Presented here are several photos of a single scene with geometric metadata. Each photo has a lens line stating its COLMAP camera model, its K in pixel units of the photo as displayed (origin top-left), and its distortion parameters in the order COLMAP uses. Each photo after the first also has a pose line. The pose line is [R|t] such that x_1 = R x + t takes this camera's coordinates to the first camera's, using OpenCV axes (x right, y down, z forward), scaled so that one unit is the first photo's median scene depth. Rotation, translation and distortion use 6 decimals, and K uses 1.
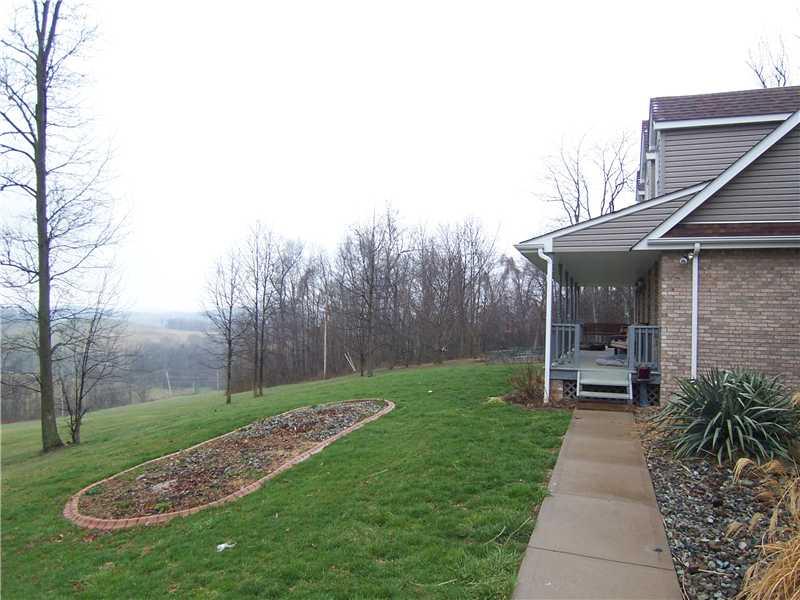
lens RADIAL K [[537.9, 0, 400.0], [0, 537.9, 300.0], [0, 0, 1]] dist [-0.021266, -0.002289]
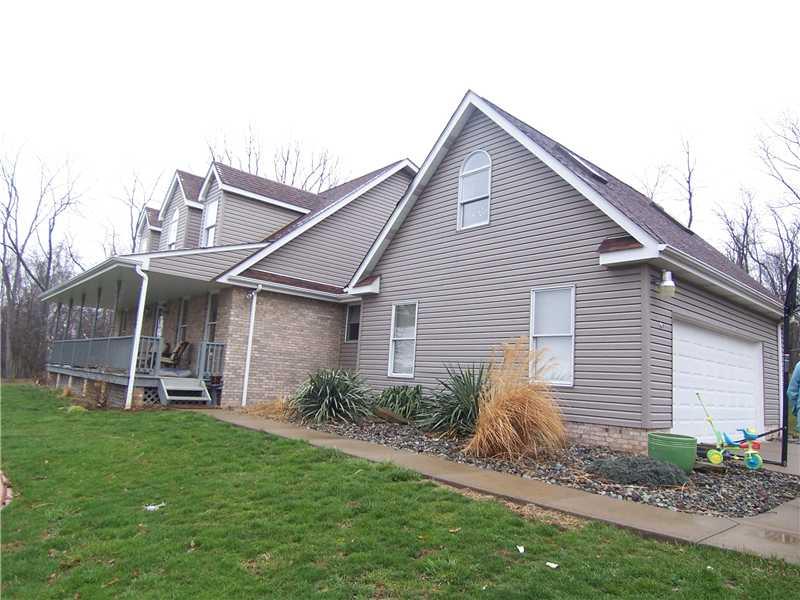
lens RADIAL K [[537.9, 0, 400.0], [0, 537.9, 300.0], [0, 0, 1]] dist [-0.021266, -0.002289]
pose [[0.477543, 0.135745, 0.868059, -0.447827], [-0.083507, 0.990533, -0.108958, 0.051014], [-0.874631, -0.020457, 0.484357, 0.017074]]
